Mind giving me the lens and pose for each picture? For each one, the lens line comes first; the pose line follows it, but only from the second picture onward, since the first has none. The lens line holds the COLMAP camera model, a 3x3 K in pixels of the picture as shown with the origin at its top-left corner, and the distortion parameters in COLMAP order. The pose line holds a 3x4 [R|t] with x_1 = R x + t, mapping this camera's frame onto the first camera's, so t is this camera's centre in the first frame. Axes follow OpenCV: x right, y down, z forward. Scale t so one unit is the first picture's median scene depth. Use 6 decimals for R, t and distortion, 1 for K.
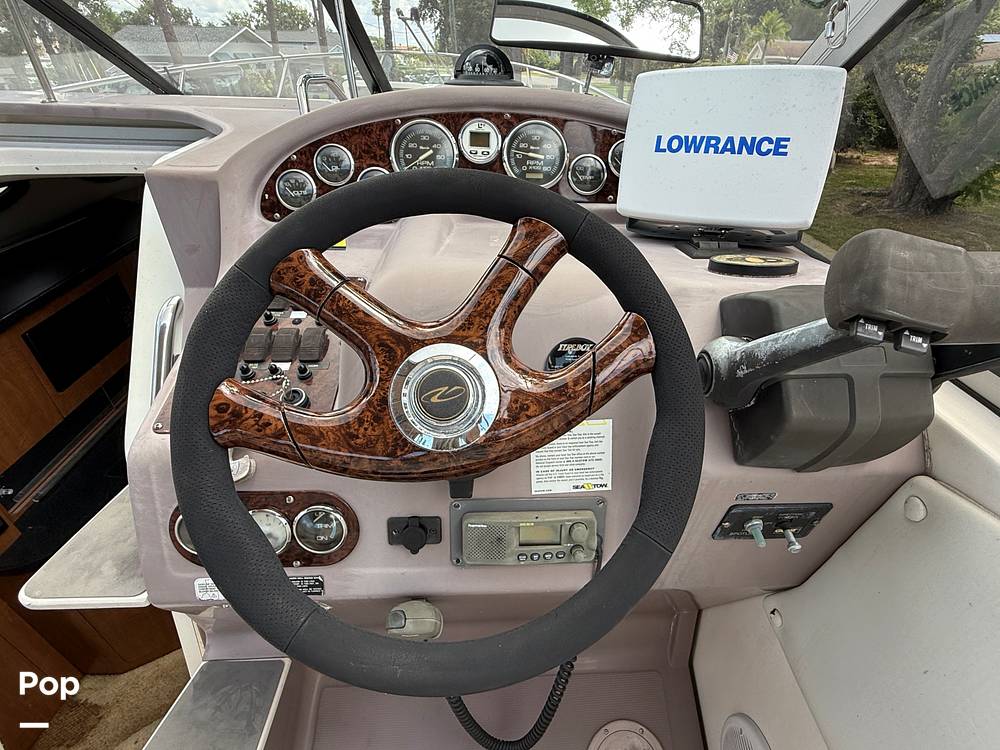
lens RADIAL K [[501.5, 0, 517.2], [0, 501.5, 388.7], [0, 0, 1]] dist [0.001004, 0.000546]
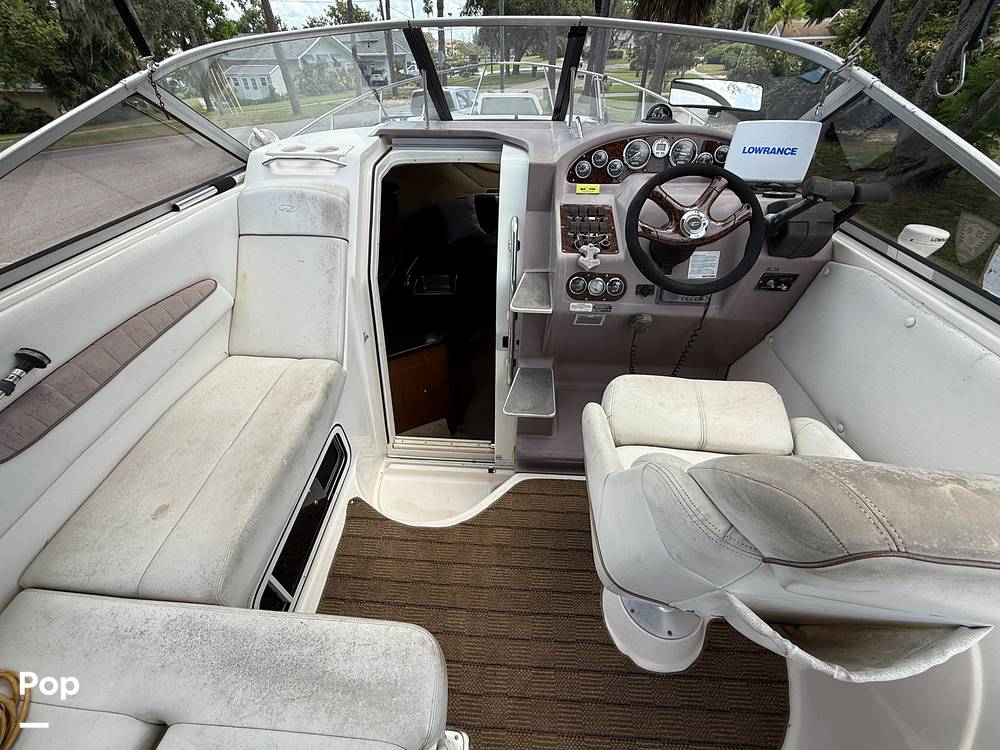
lens RADIAL K [[400.5, 0, 489.1], [0, 400.5, 375.0], [0, 0, 1]] dist [-0.001620, 0.000087]
pose [[0.992334, 0.048432, -0.113701, -0.801797], [-0.036937, 0.994189, 0.101111, 0.562651], [0.117938, -0.096136, 0.988357, -1.444177]]
